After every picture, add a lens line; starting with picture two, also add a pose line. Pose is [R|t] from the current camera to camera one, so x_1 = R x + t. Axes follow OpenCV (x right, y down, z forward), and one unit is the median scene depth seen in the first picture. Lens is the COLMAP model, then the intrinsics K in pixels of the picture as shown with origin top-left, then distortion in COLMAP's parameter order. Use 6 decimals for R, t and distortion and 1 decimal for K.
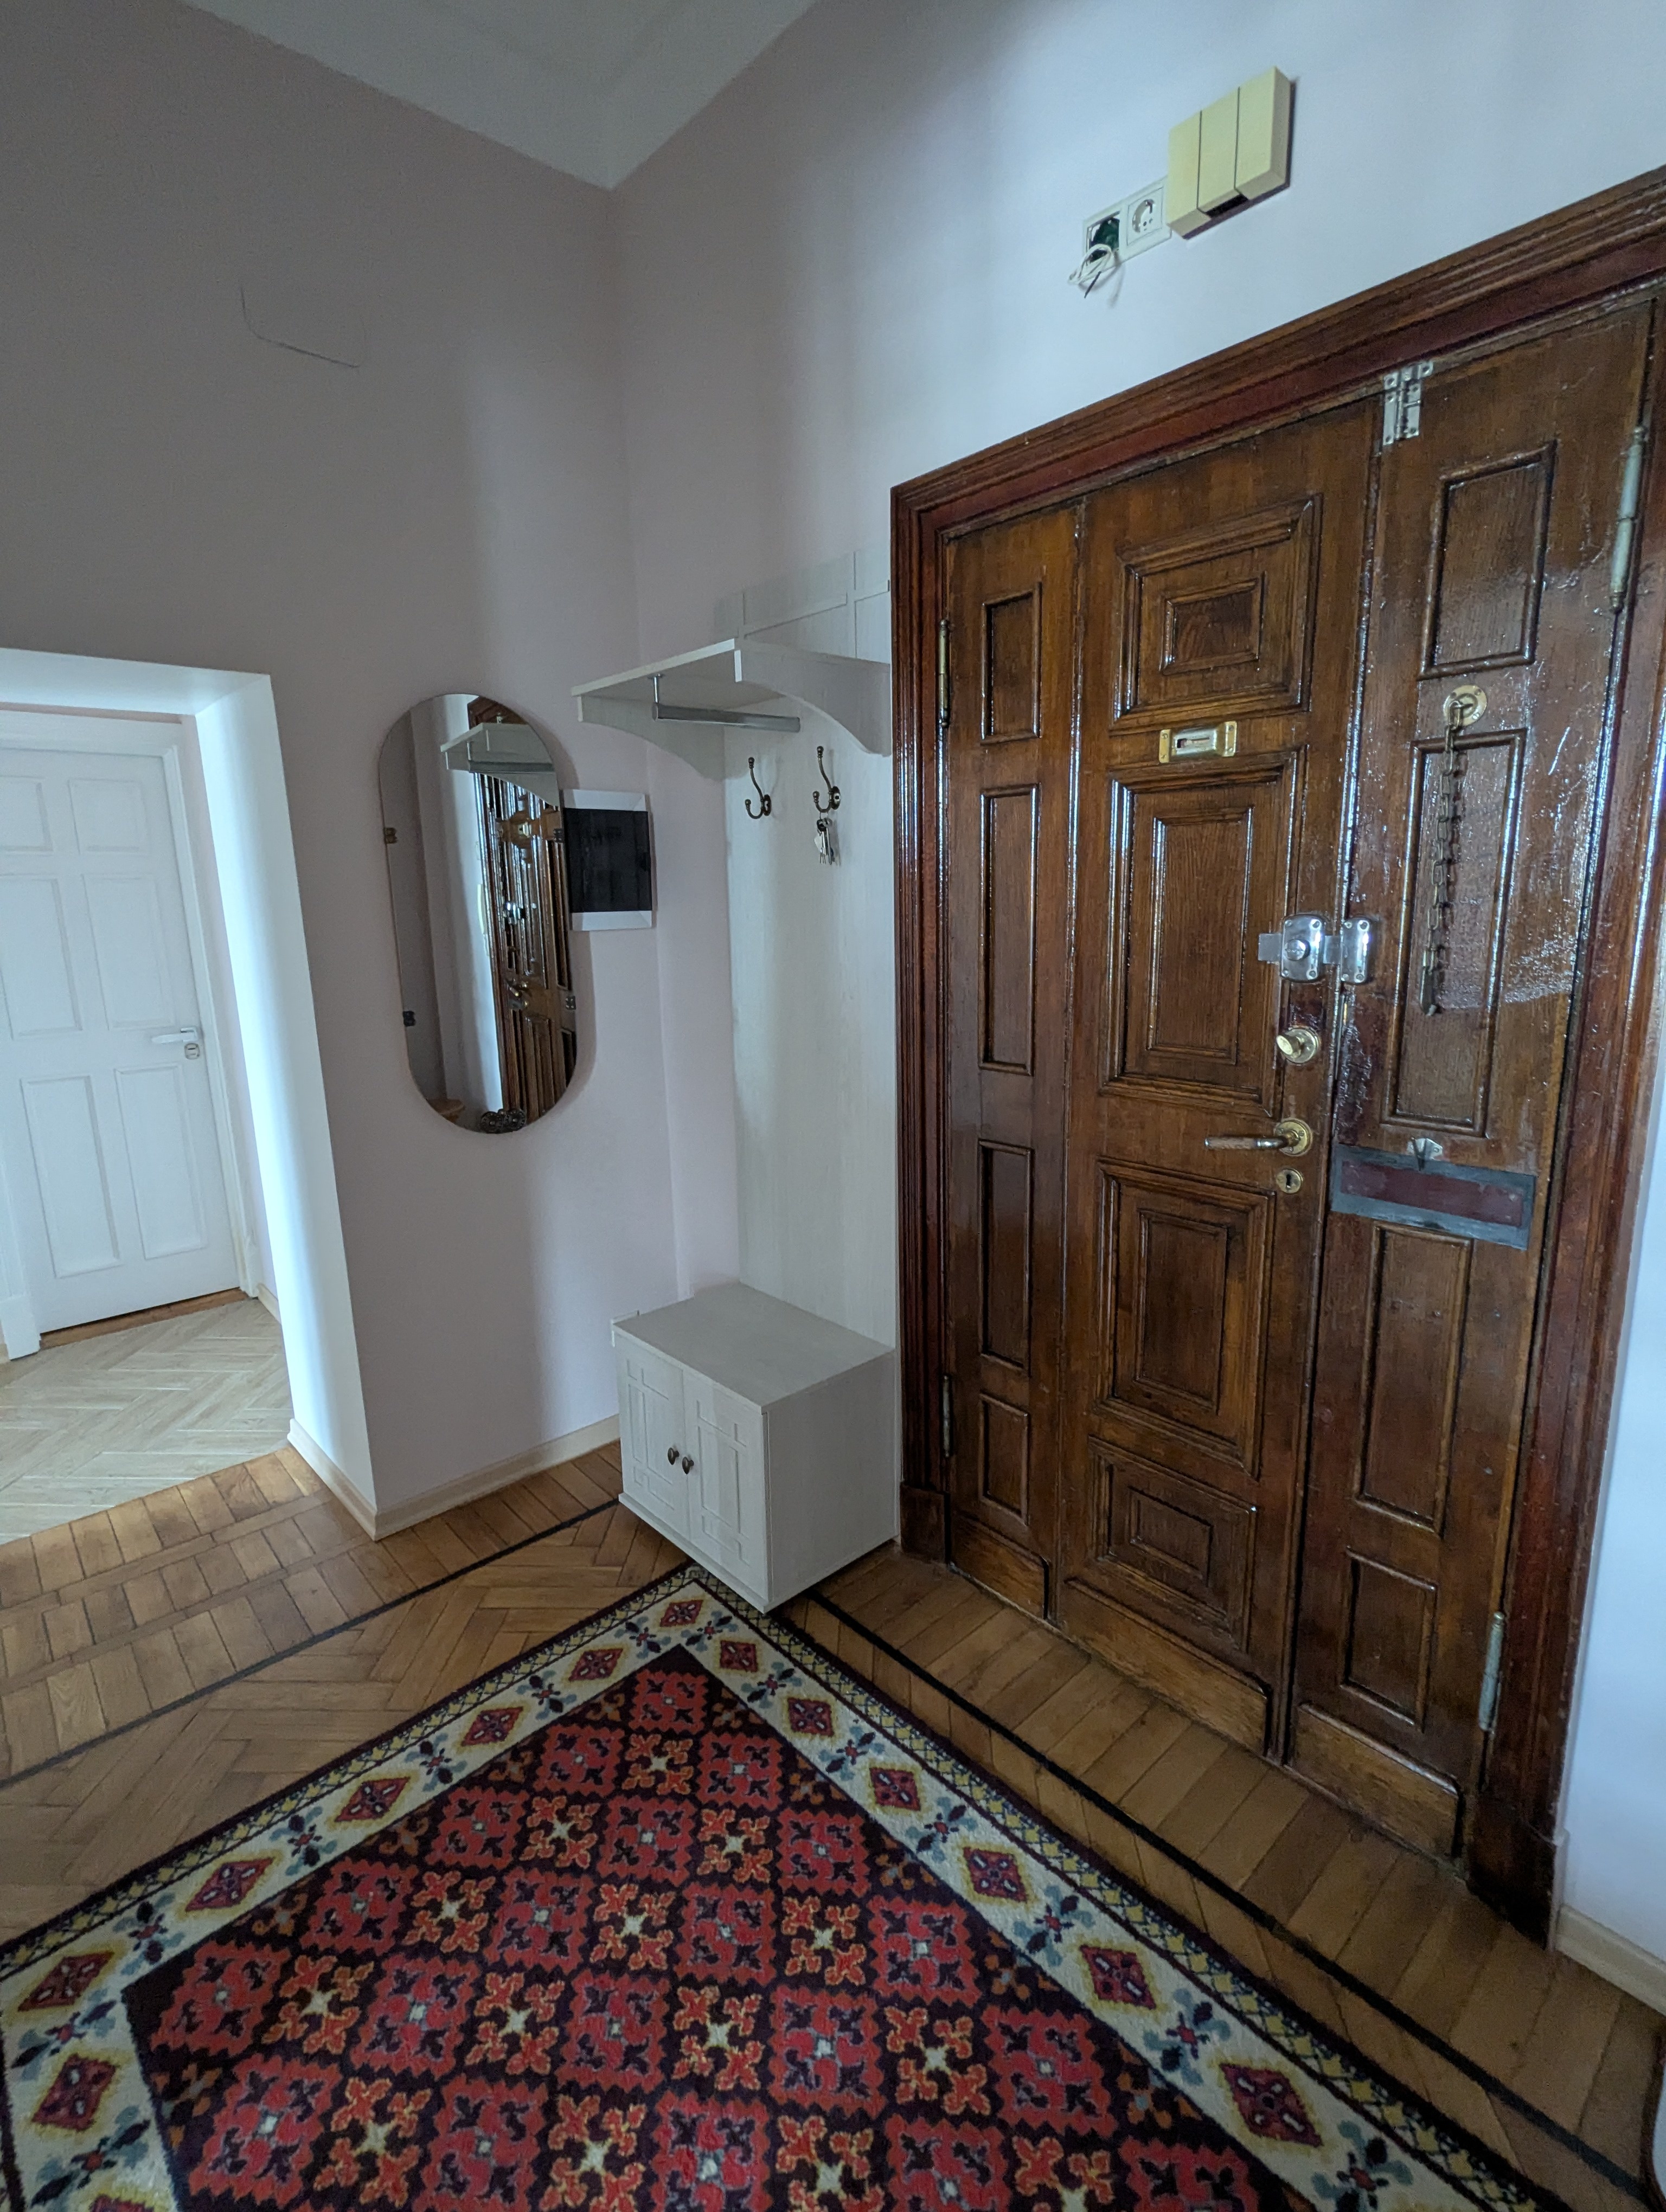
lens RADIAL K [[1055.4, 0, 836.6], [0, 1055.4, 1105.0], [0, 0, 1]] dist [-0.000643, -0.000036]
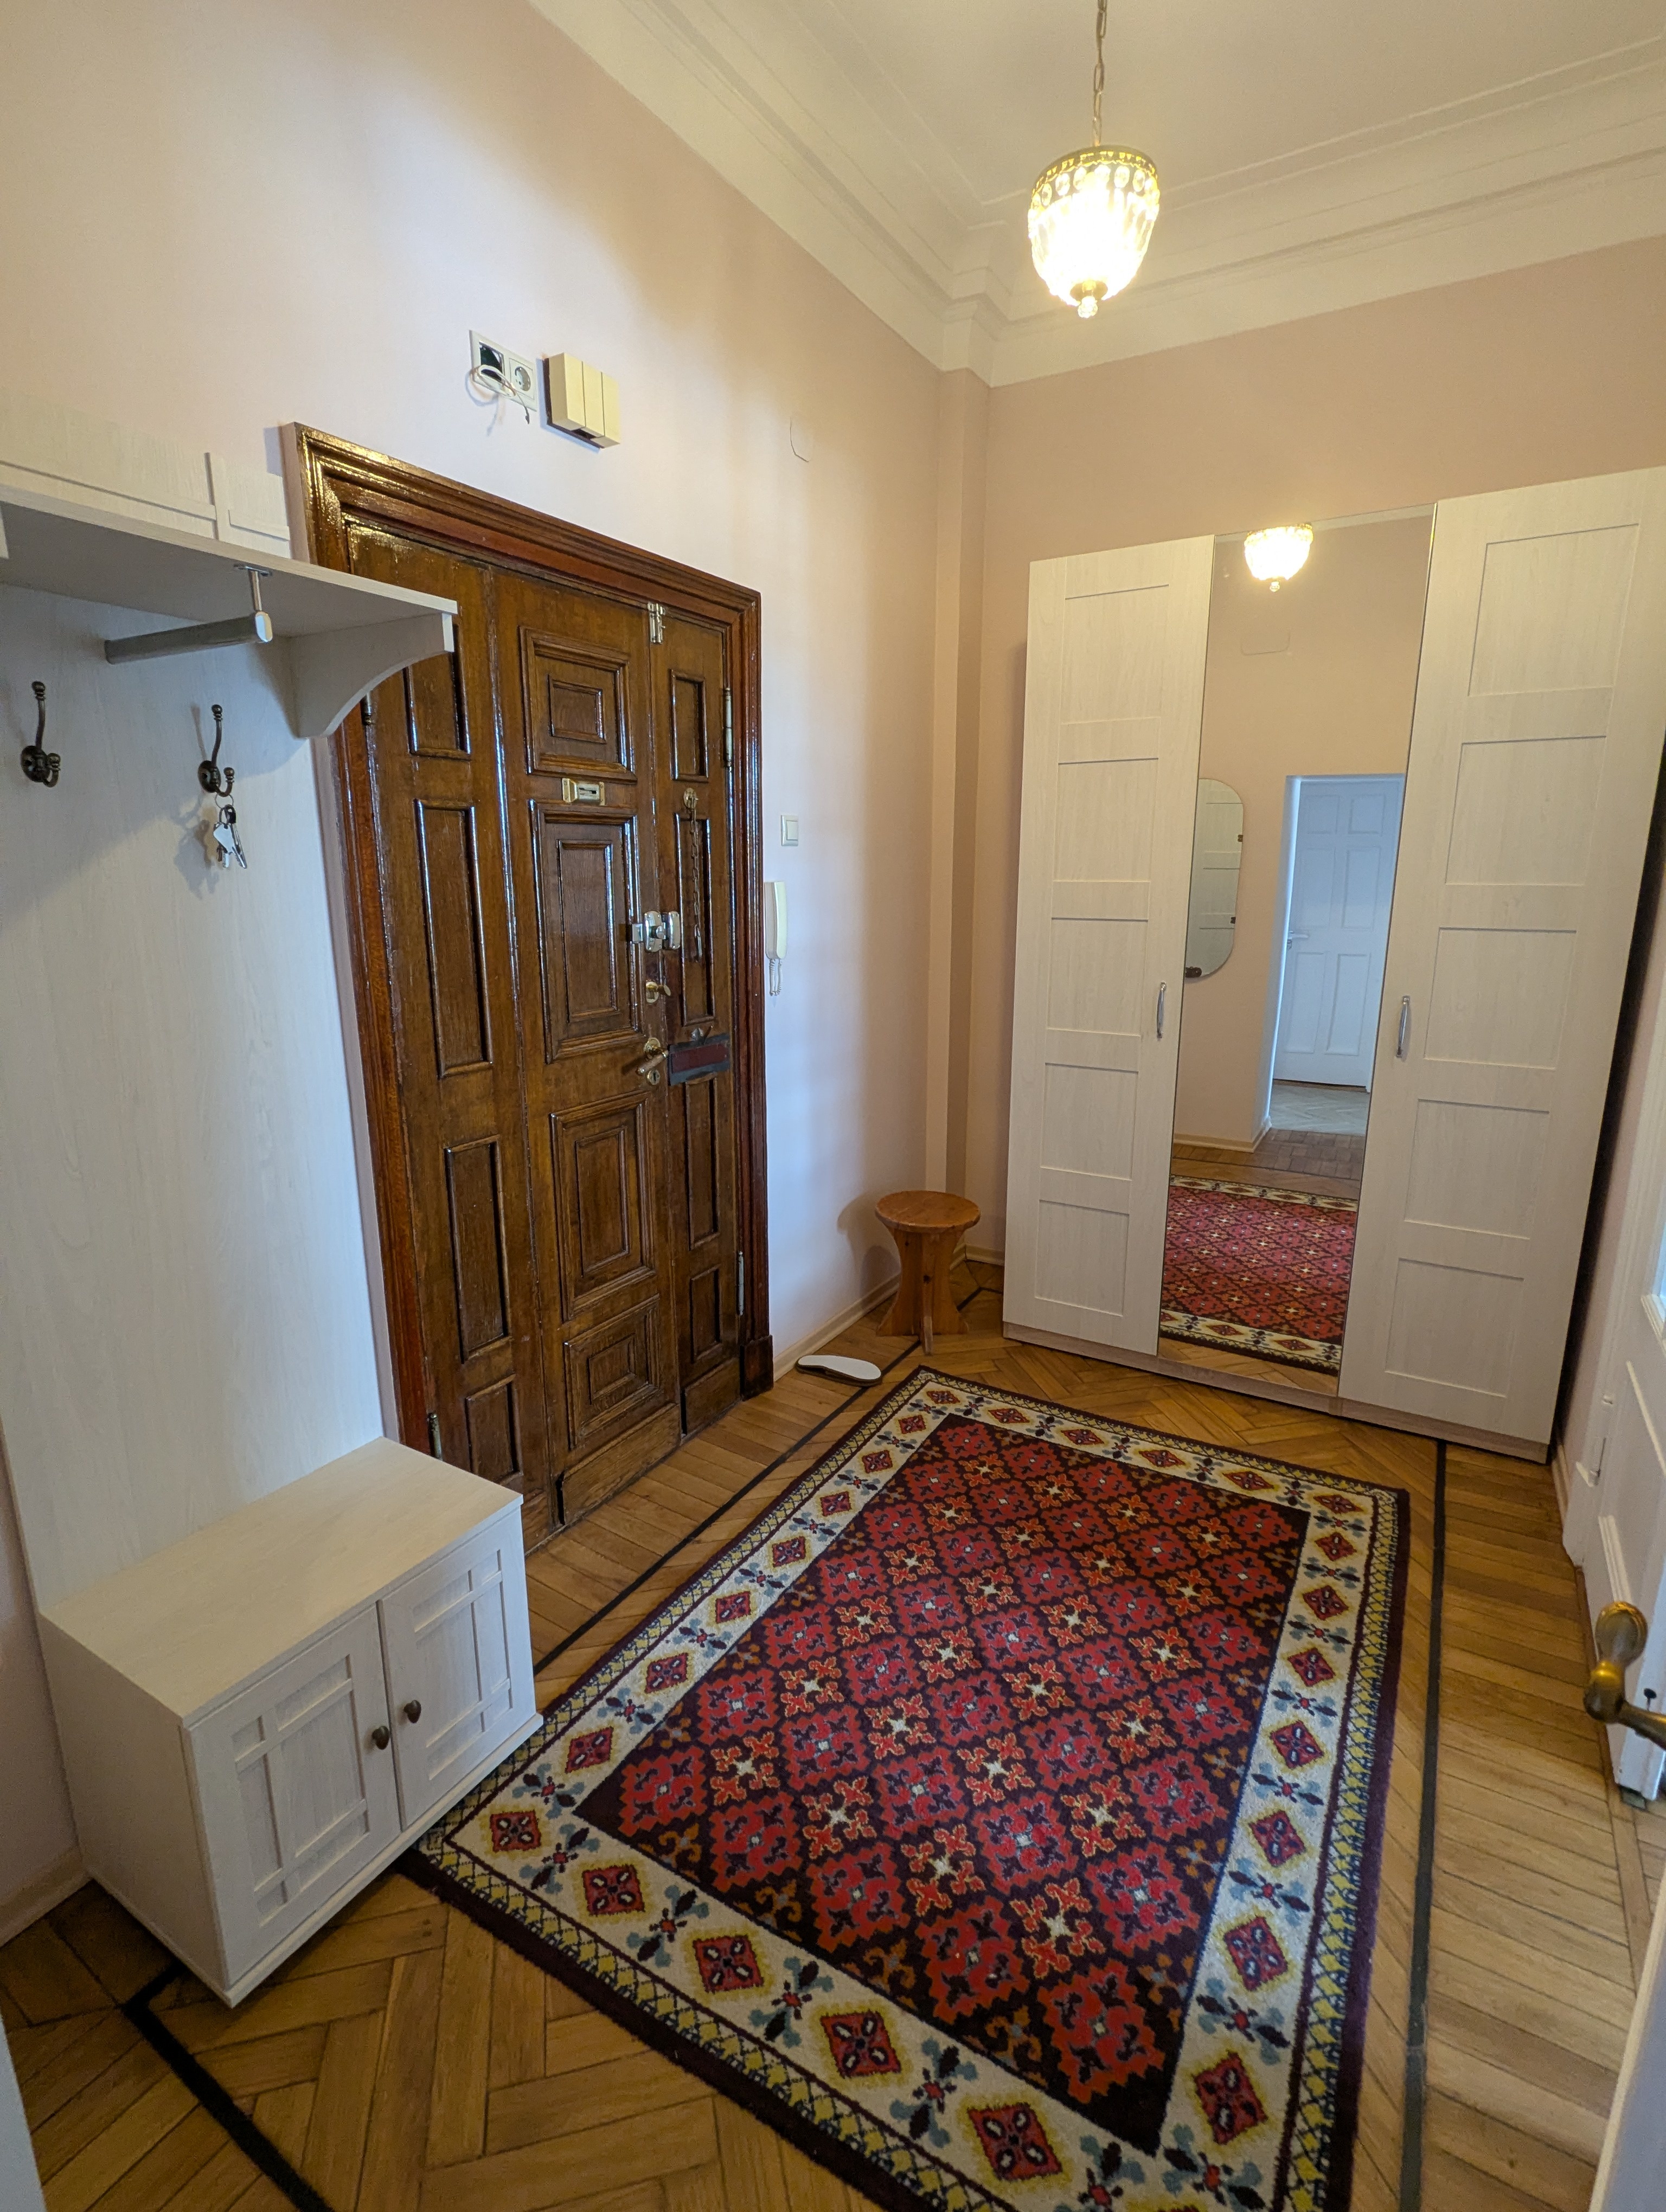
lens RADIAL K [[1055.4, 0, 836.5], [0, 1055.4, 1103.8], [0, 0, 1]] dist [-0.000643, -0.000036]
pose [[-0.291832, -0.191513, 0.937100, -1.080704], [0.200299, 0.945788, 0.255665, -0.227135], [-0.935262, 0.262312, -0.237651, 1.056210]]
